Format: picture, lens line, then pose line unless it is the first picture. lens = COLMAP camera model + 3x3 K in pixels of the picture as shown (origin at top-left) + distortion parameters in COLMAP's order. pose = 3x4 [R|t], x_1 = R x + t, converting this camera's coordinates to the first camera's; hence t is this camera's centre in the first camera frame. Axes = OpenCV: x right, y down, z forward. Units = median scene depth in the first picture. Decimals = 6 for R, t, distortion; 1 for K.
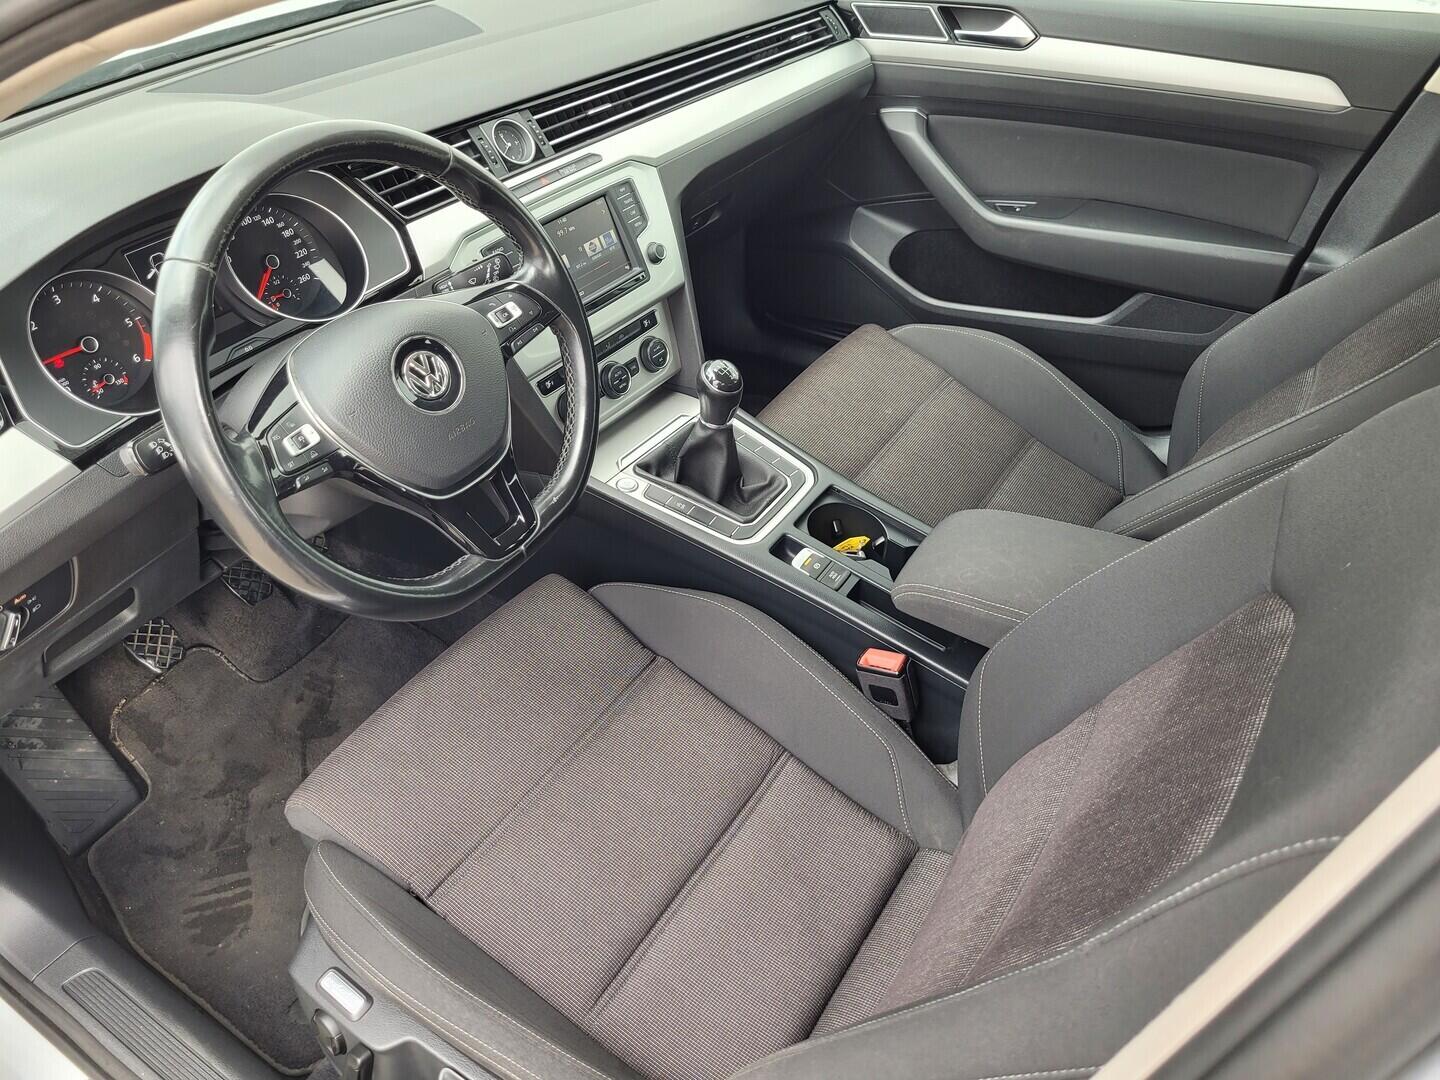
lens RADIAL K [[1075.1, 0, 720.0], [0, 1075.1, 540.0], [0, 0, 1]] dist [0.029920, -0.005328]
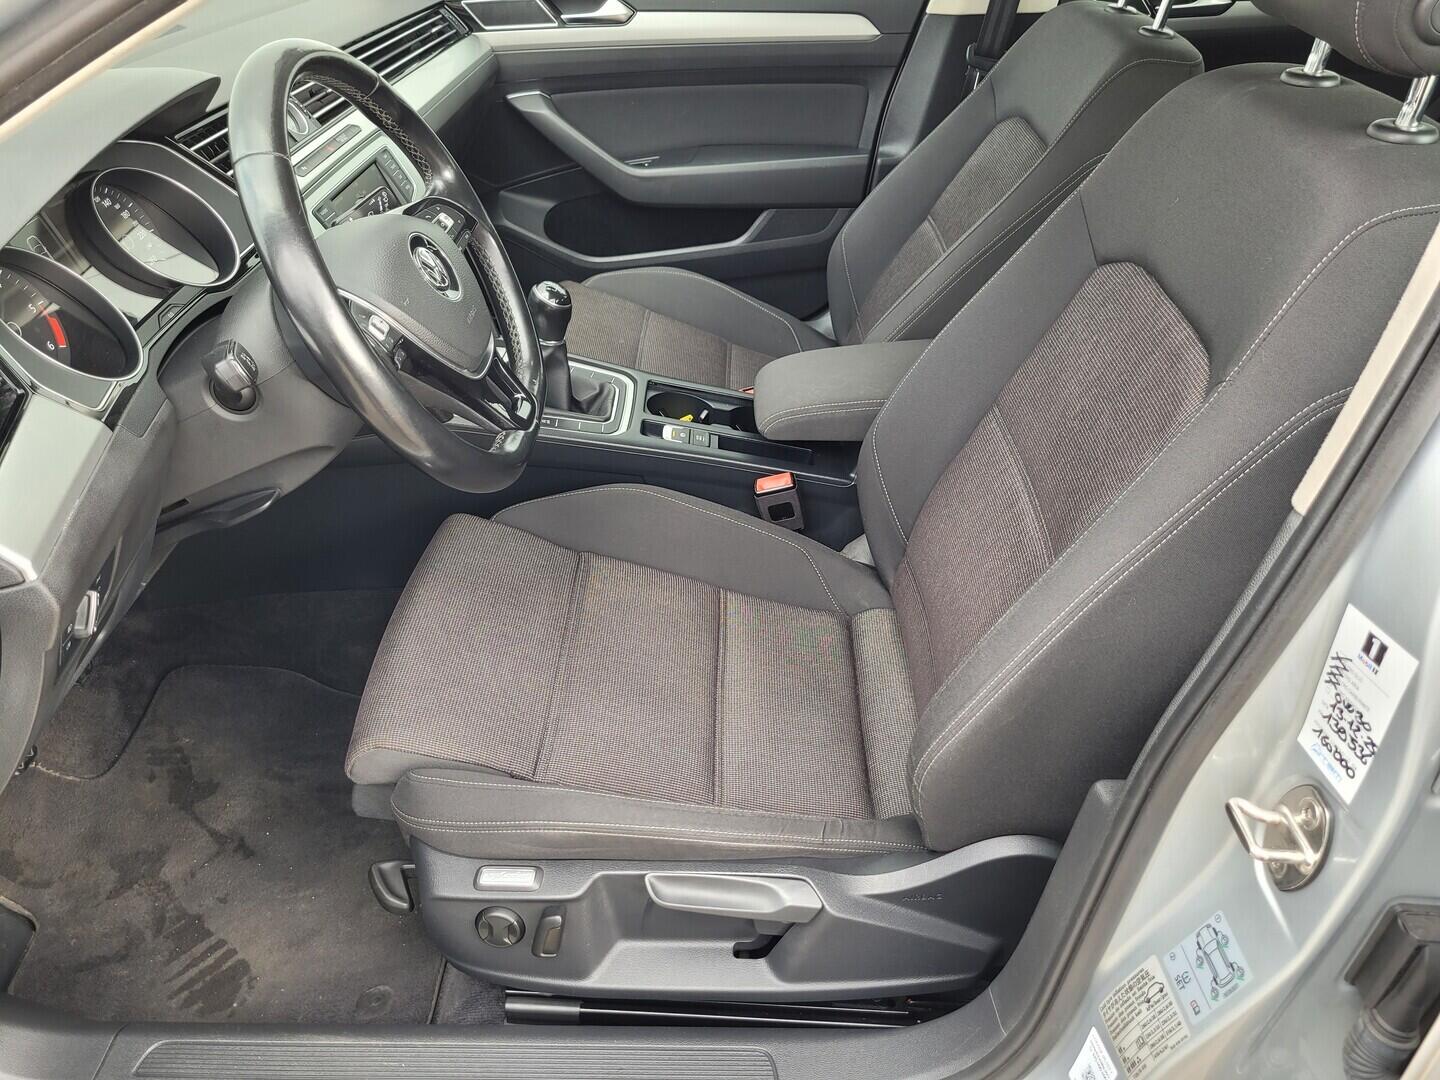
lens RADIAL K [[1056.1, 0, 720.0], [0, 1056.1, 540.0], [0, 0, 1]] dist [0.029698, -0.004321]
pose [[0.850769, -0.296427, 0.433962, -0.363042], [0.321483, 0.946772, 0.016455, 0.113229], [-0.415741, 0.125512, 0.900781, -0.021439]]
